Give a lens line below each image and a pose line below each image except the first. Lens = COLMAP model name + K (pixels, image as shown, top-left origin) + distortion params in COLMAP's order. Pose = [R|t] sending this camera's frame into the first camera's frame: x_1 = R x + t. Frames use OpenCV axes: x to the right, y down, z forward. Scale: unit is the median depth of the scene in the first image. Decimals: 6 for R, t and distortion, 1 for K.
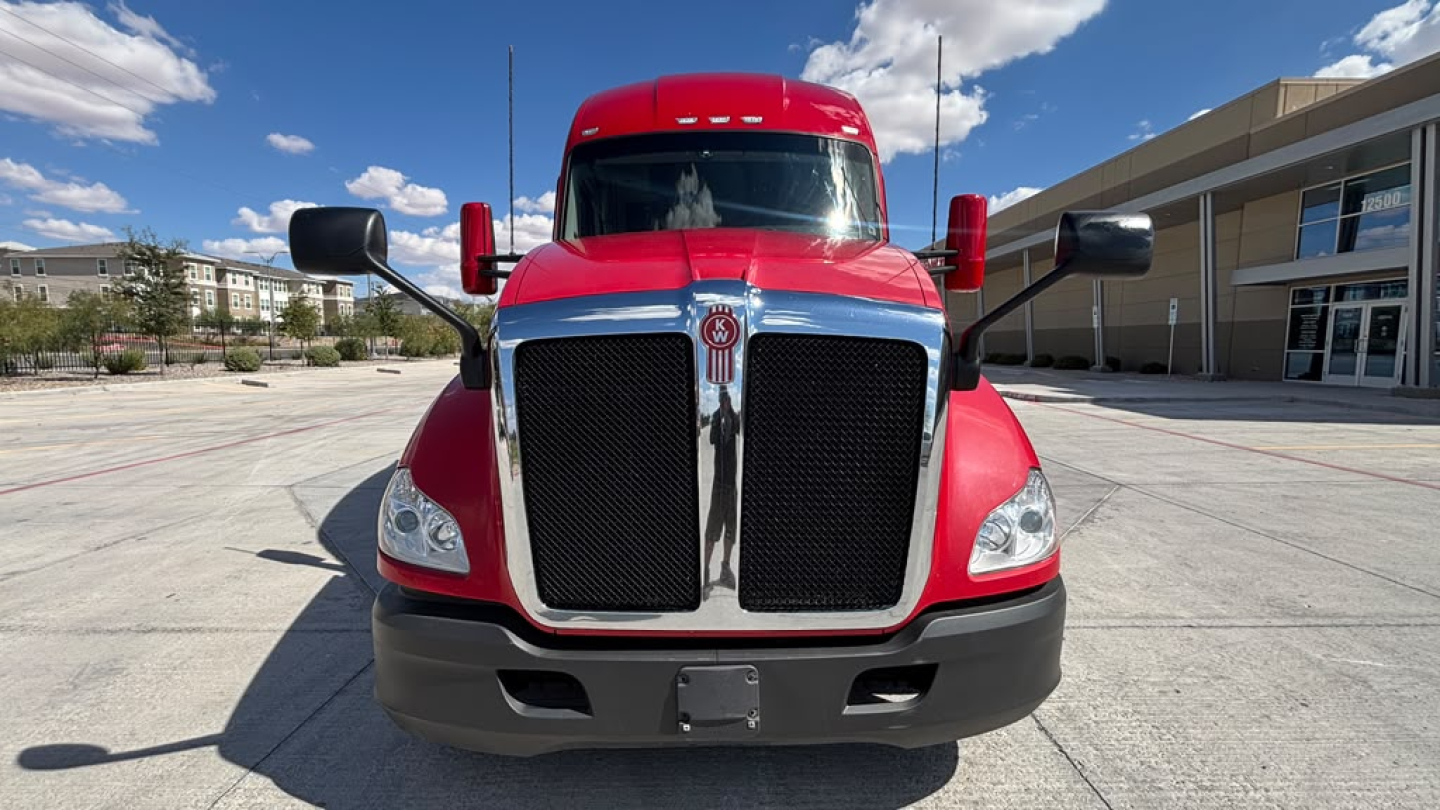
lens RADIAL K [[595.5, 0, 723.1], [0, 595.5, 401.4], [0, 0, 1]] dist [0.003106, -0.000573]
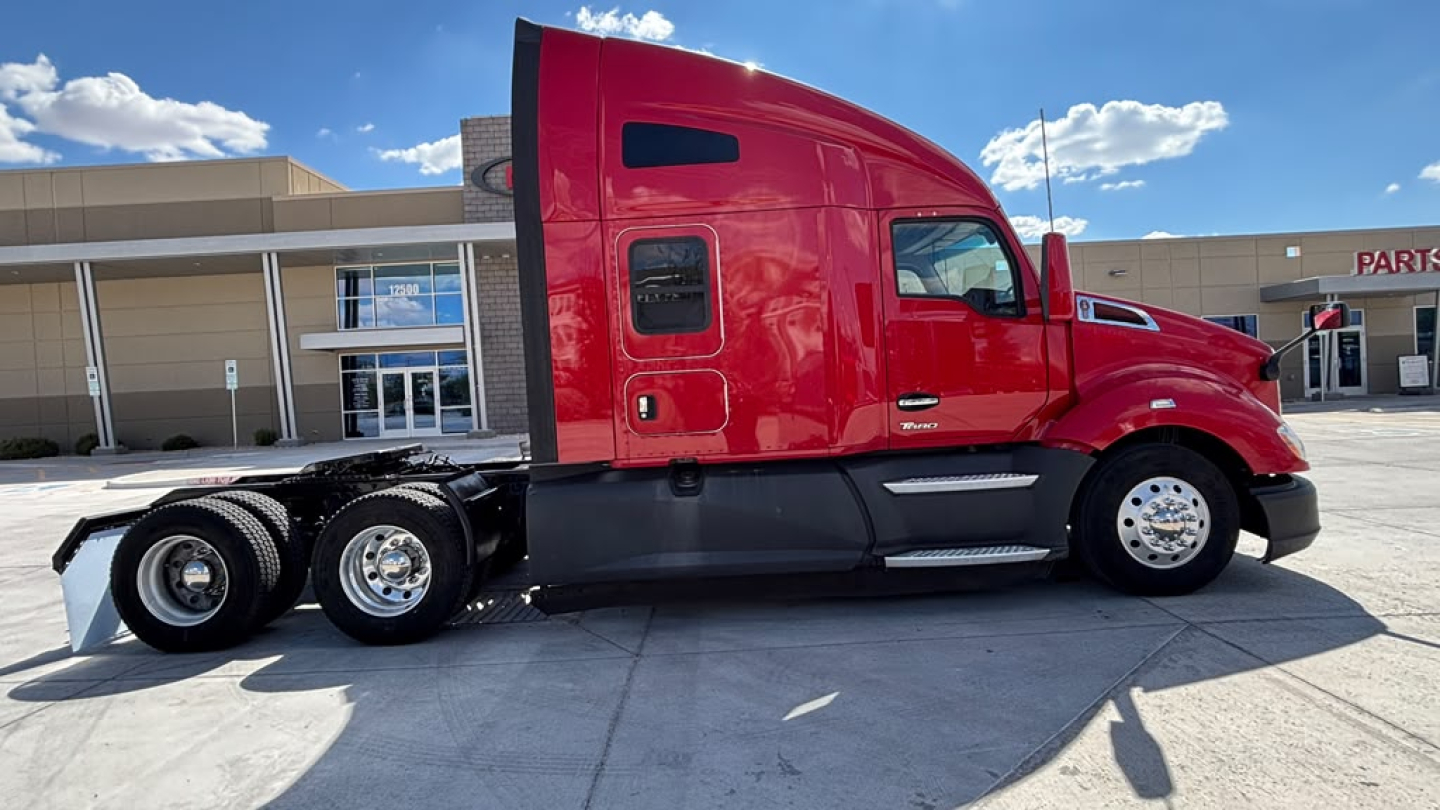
lens RADIAL K [[703.4, 0, 720.7], [0, 703.4, 400.6], [0, 0, 1]] dist [-0.000409, -0.000619]
pose [[0.016865, -0.018534, 0.999686, -0.337453], [0.142848, 0.989616, 0.015938, -0.030919], [-0.989601, 0.142535, 0.019338, 0.325098]]
